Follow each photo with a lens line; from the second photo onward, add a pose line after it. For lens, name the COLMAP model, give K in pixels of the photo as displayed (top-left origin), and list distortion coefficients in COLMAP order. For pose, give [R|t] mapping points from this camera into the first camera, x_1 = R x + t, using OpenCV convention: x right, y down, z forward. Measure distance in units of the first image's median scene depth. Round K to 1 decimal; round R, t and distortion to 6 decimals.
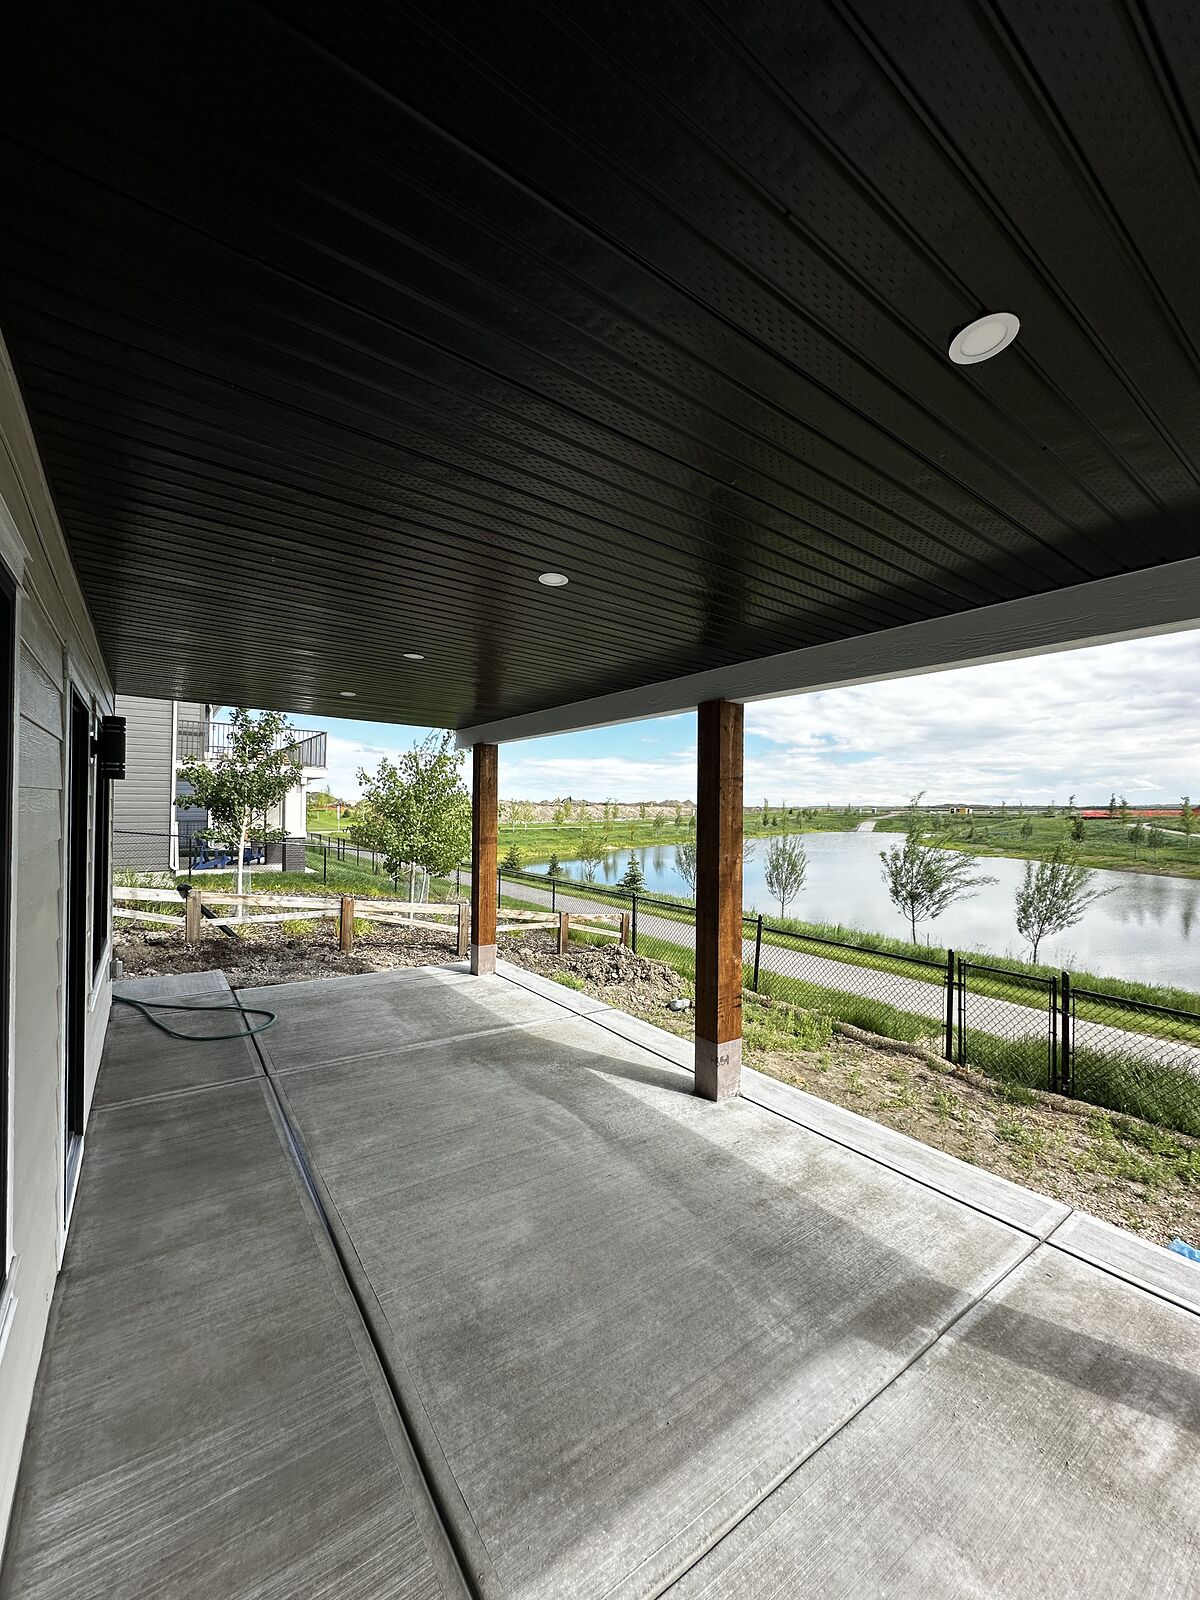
lens RADIAL K [[638.1, 0, 608.0], [0, 638.1, 805.8], [0, 0, 1]] dist [0.001295, 0.000223]
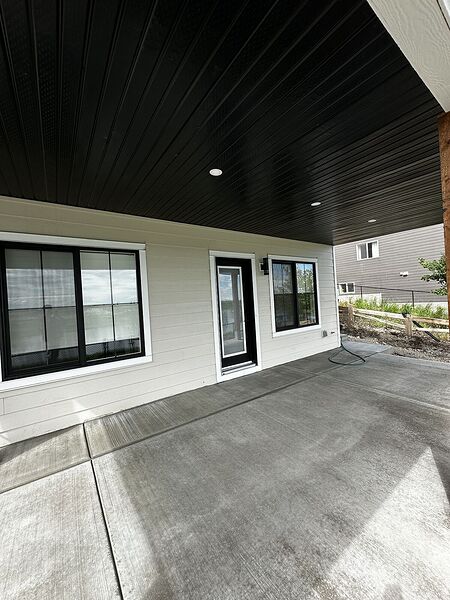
lens RADIAL K [[239.3, 0, 227.0], [0, 239.3, 299.2], [0, 0, 1]] dist [0.001295, 0.000223]
pose [[-0.013680, -0.015247, -0.999790, 0.652753], [0.065720, 0.997708, -0.016114, 0.105933], [0.997744, -0.065926, -0.012646, 0.812694]]
